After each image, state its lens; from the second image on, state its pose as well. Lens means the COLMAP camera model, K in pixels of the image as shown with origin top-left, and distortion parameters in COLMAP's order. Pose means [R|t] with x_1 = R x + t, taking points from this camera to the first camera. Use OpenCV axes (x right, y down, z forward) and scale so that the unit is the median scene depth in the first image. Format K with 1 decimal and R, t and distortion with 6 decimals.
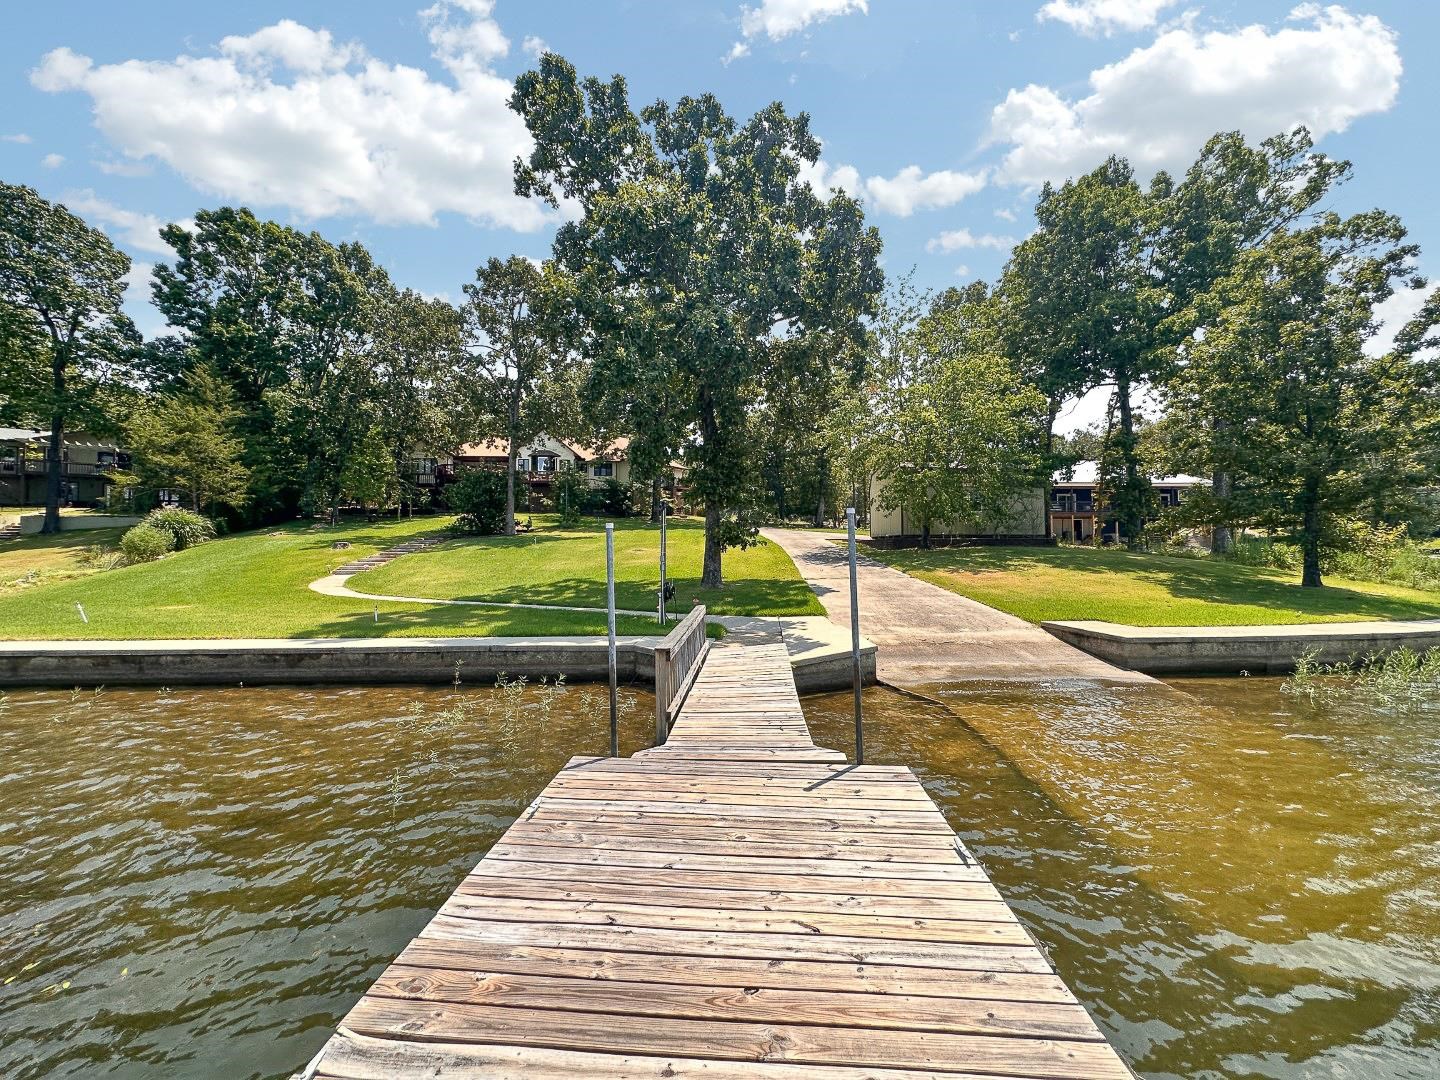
lens RADIAL K [[581.3, 0, 720.0], [0, 581.3, 540.0], [0, 0, 1]] dist [-0.000260, 0.000356]
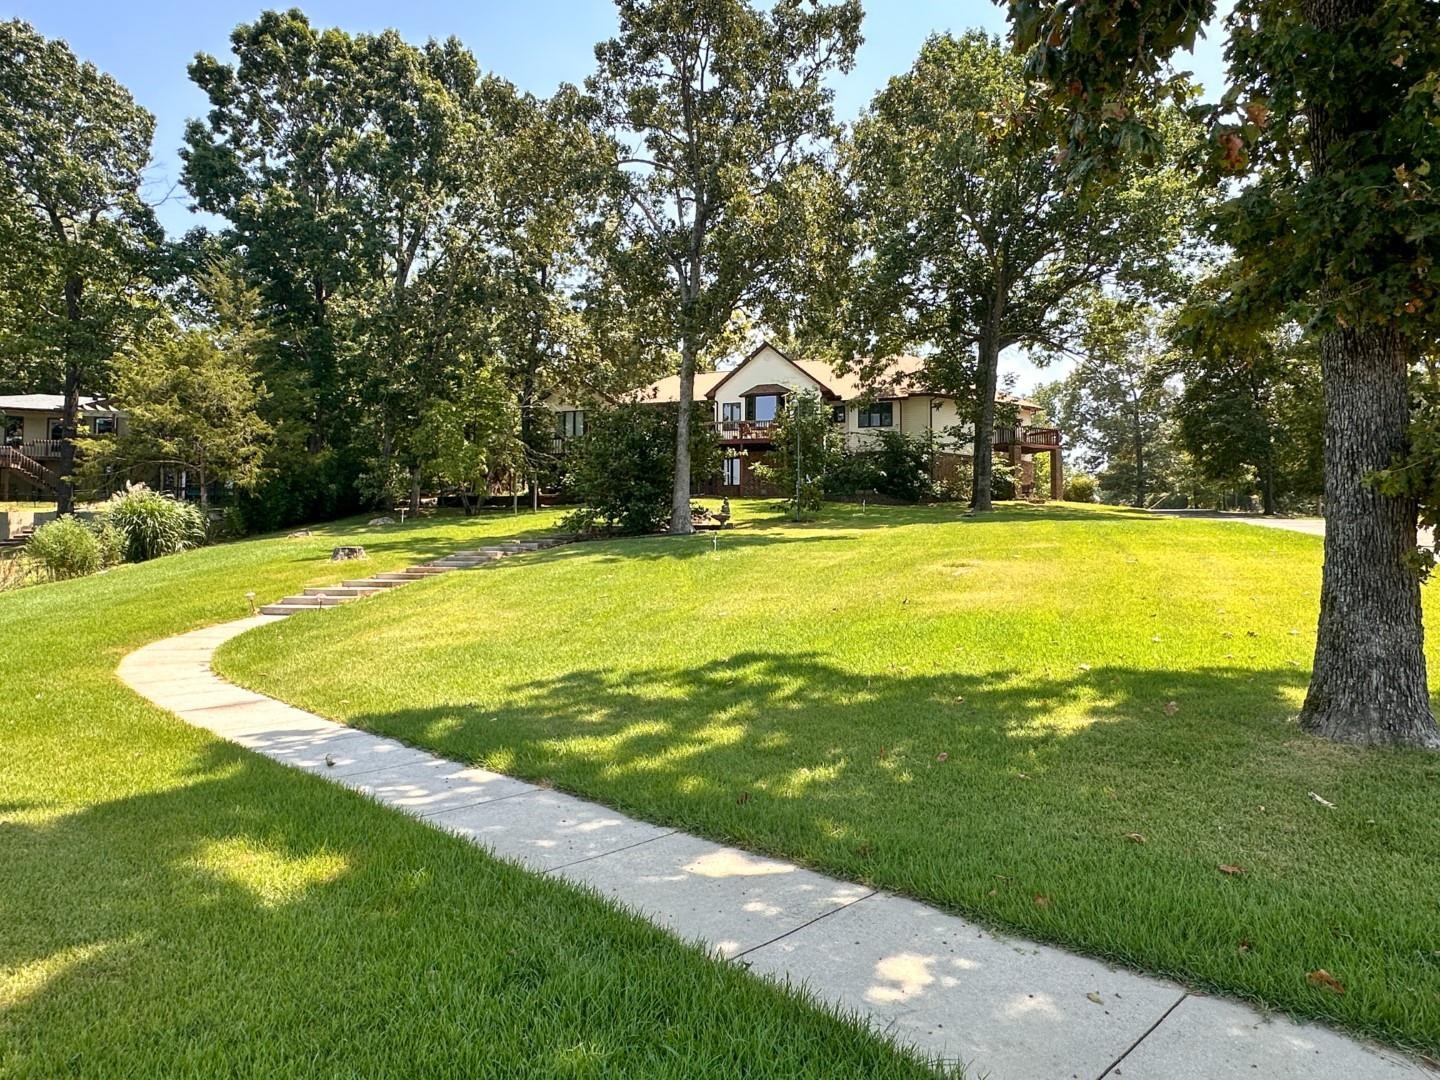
lens RADIAL K [[852.9, 0, 720.0], [0, 852.9, 540.0], [0, 0, 1]] dist [-0.004393, 0.000825]
pose [[0.927187, -0.005558, -0.374557, -0.063280], [-0.001125, 0.999844, -0.017621, 0.008547], [0.374597, 0.016760, 0.927036, 0.346832]]
